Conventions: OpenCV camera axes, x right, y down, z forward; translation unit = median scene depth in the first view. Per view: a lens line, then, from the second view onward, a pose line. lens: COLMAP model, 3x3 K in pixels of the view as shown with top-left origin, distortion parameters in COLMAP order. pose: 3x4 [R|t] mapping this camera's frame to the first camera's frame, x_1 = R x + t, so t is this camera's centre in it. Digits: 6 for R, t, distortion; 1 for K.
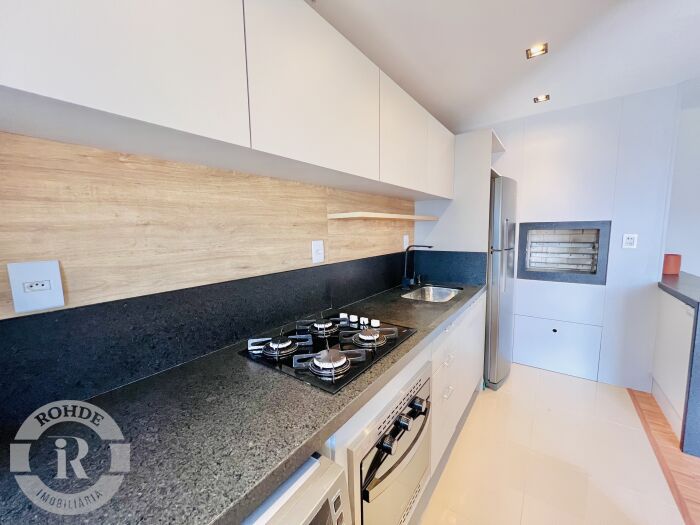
lens RADIAL K [[280.1, 0, 351.4], [0, 280.1, 262.4], [0, 0, 1]] dist [-0.001689, 0.001078]
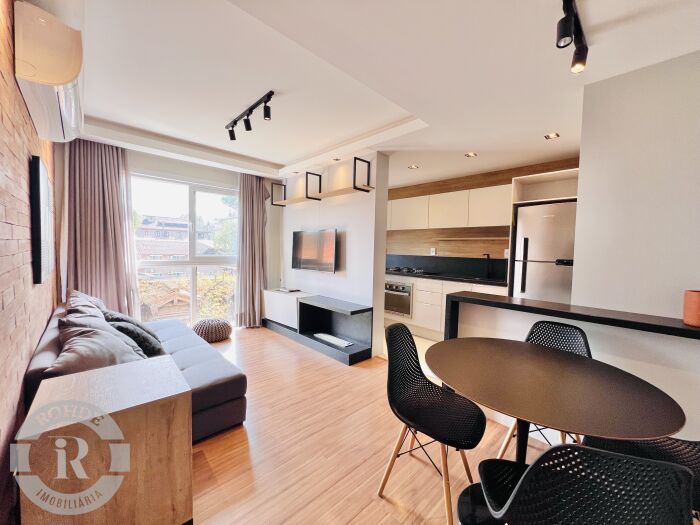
lens RADIAL K [[280.1, 0, 351.4], [0, 280.1, 262.4], [0, 0, 1]] dist [-0.001689, 0.001078]
pose [[-0.184054, 0.059469, -0.981116, 2.787232], [-0.136418, 0.986962, 0.085415, -0.055473], [0.973403, 0.149563, -0.173541, 0.630605]]
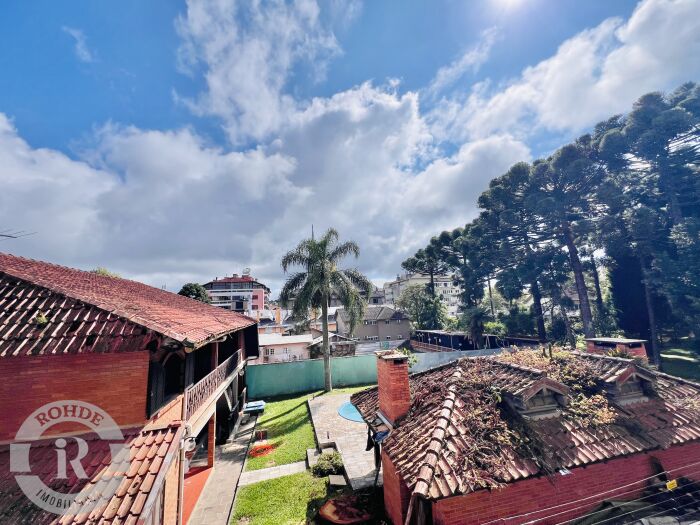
lens RADIAL K [[280.1, 0, 351.4], [0, 280.1, 262.4], [0, 0, 1]] dist [-0.001689, 0.001078]
pose [[-0.658807, -0.078556, -0.748200, 3.008638], [-0.029944, 0.996483, -0.078258, 0.201213], [0.751716, -0.029153, -0.658842, -2.852074]]
